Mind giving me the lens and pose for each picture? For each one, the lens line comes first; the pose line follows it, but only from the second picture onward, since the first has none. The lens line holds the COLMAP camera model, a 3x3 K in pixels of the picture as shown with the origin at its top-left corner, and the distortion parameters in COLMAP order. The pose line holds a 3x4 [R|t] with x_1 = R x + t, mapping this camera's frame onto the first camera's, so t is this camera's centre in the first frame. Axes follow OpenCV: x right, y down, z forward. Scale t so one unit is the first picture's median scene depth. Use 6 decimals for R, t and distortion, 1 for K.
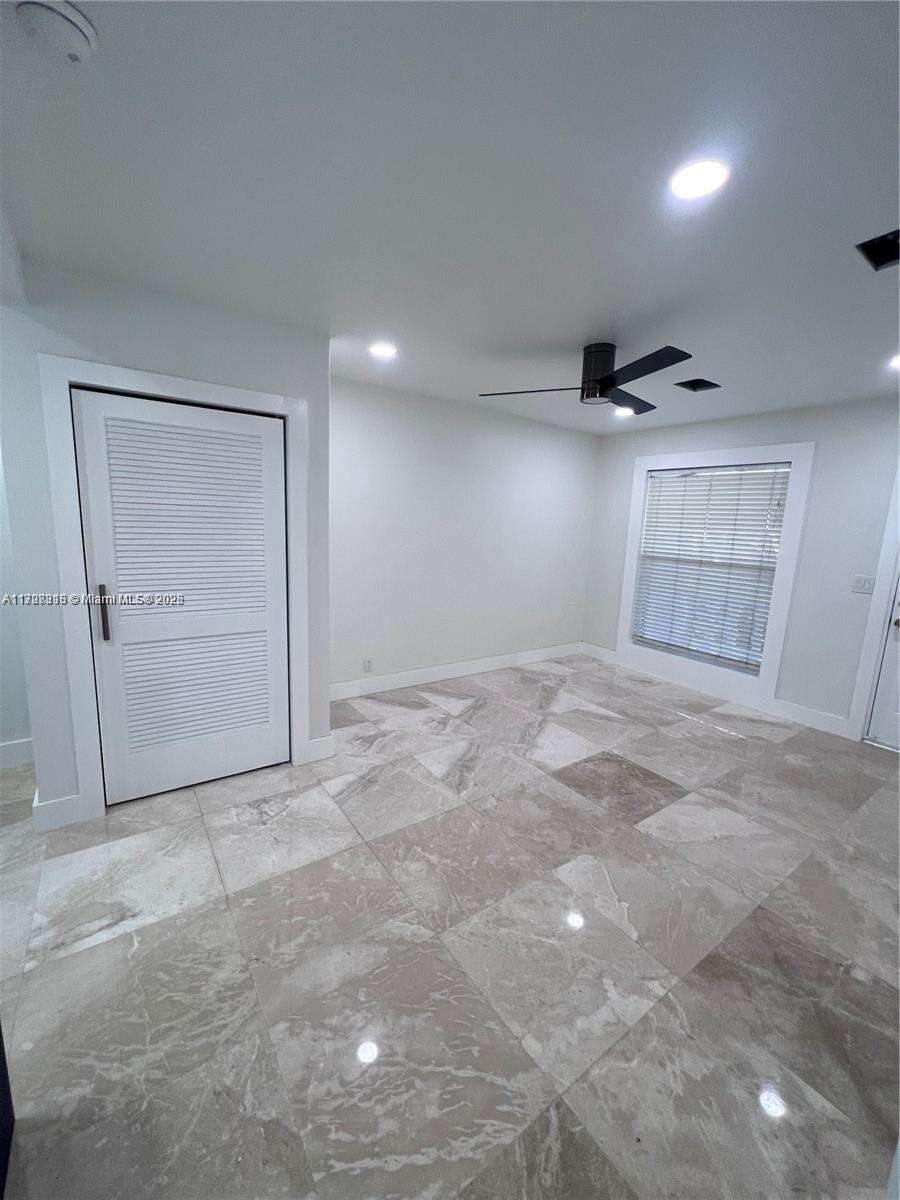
lens RADIAL K [[482.9, 0, 449.8], [0, 482.9, 599.9], [0, 0, 1]] dist [-0.000768, -0.000042]
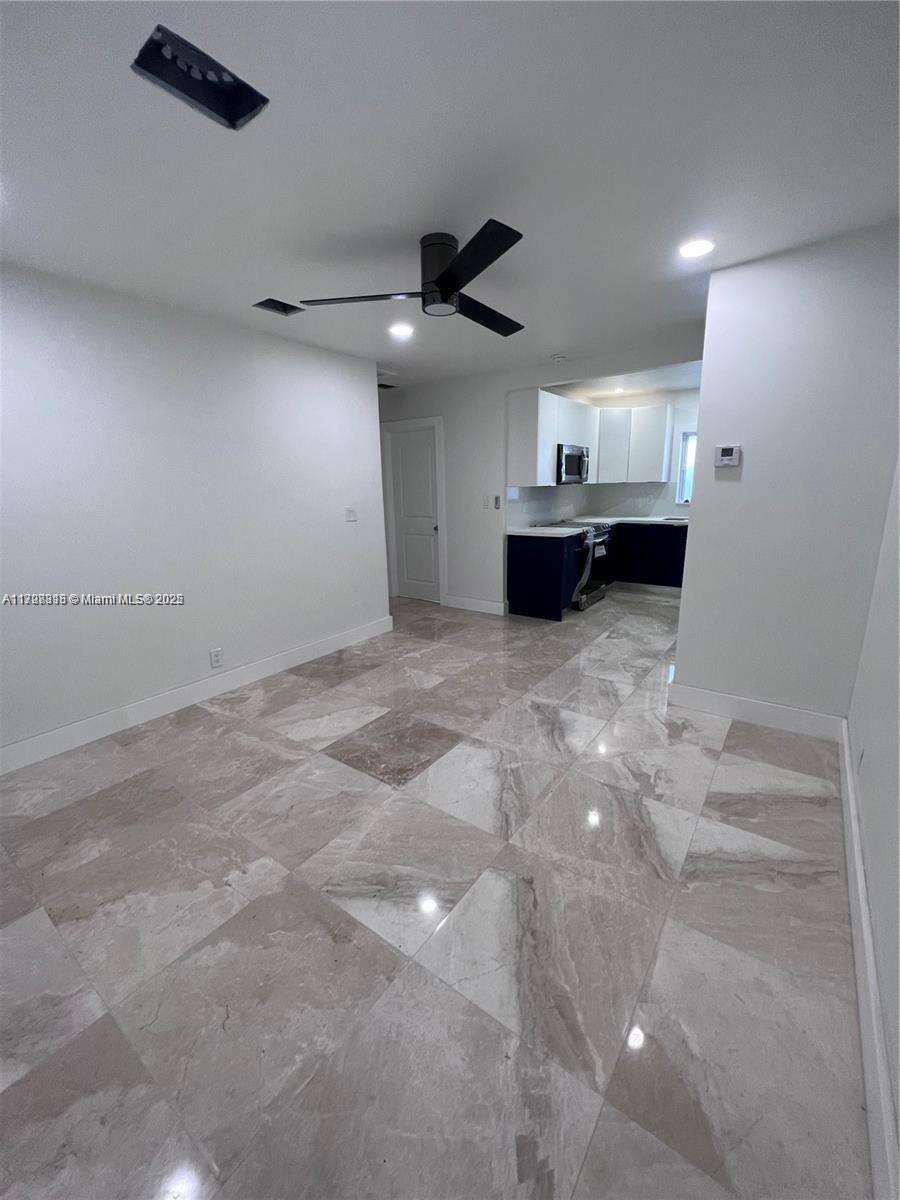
lens RADIAL K [[482.9, 0, 452.6], [0, 482.9, 599.6], [0, 0, 1]] dist [-0.000768, -0.000042]
pose [[-0.947859, 0.052899, -0.314268, 0.498930], [-0.072810, 0.924100, 0.375150, -0.229825], [0.310260, 0.378471, -0.872066, 1.667435]]
